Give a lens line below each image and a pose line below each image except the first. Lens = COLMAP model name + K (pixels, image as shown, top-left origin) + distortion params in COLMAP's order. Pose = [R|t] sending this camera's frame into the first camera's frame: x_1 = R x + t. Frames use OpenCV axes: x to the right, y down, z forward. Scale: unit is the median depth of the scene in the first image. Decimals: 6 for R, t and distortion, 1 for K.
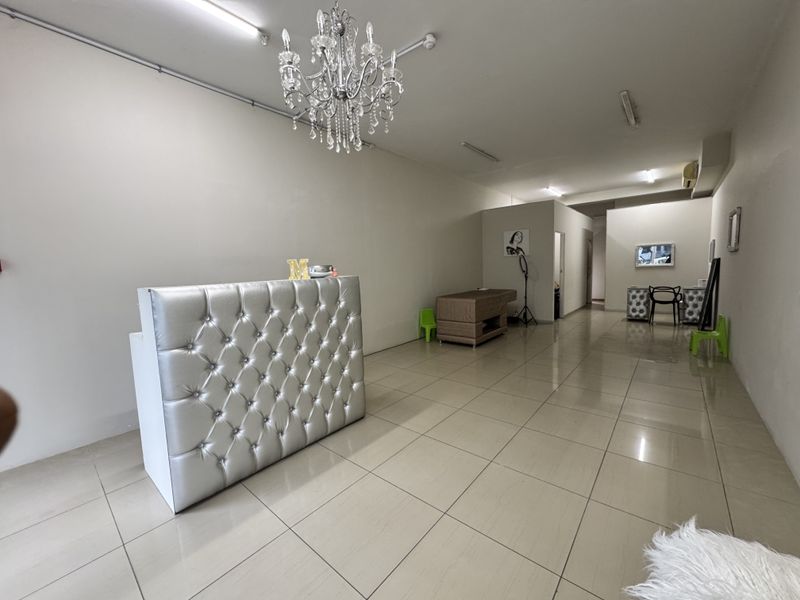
lens RADIAL K [[318.8, 0, 401.9], [0, 318.8, 298.6], [0, 0, 1]] dist [-0.002572, -0.000302]
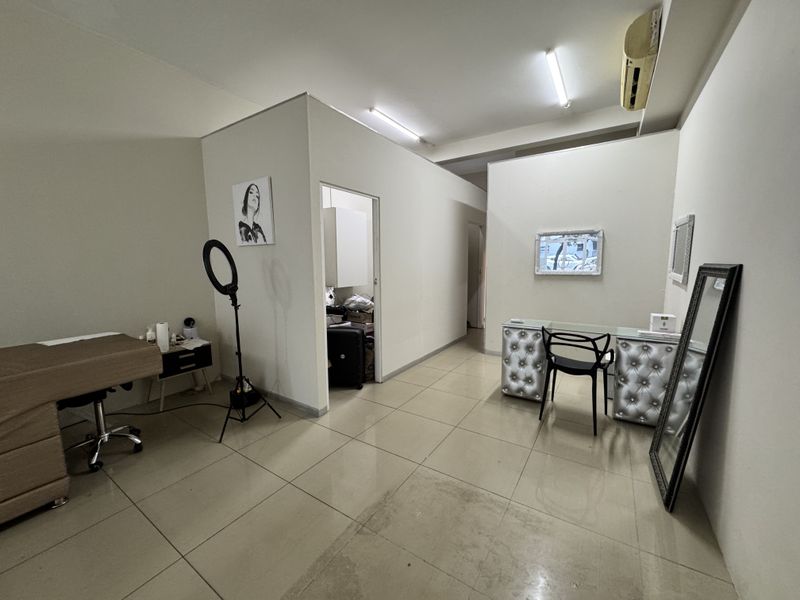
lens RADIAL K [[318.8, 0, 400.4], [0, 318.8, 301.1], [0, 0, 1]] dist [-0.002572, -0.000302]
pose [[0.991204, 0.010885, 0.131895, 0.530540], [-0.013584, 0.999716, 0.019580, -0.076345], [-0.131645, -0.021200, 0.991070, 0.605212]]
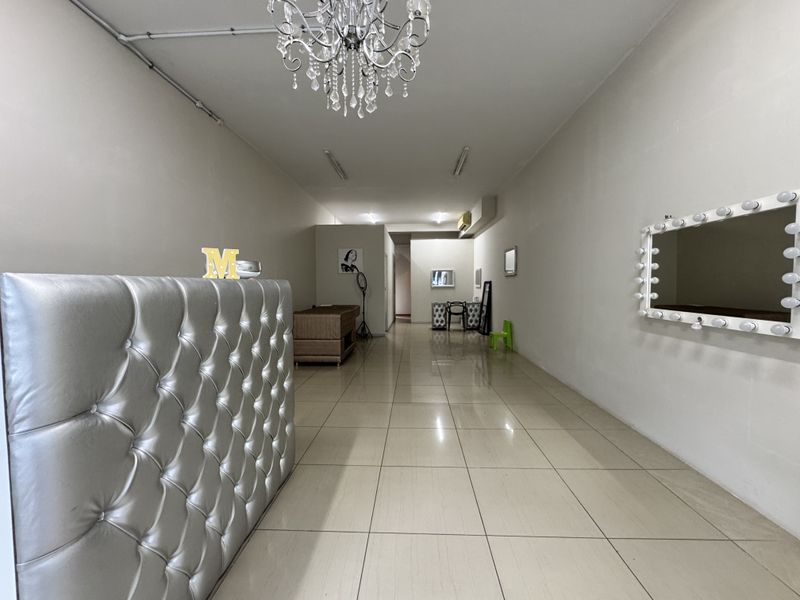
lens RADIAL K [[318.8, 0, 397.6], [0, 318.8, 299.4], [0, 0, 1]] dist [-0.002572, -0.000302]
pose [[0.791297, 0.001684, 0.611429, -0.164756], [0.037483, 0.997982, -0.051258, 0.010068], [-0.610281, 0.063479, 0.789637, 0.104020]]
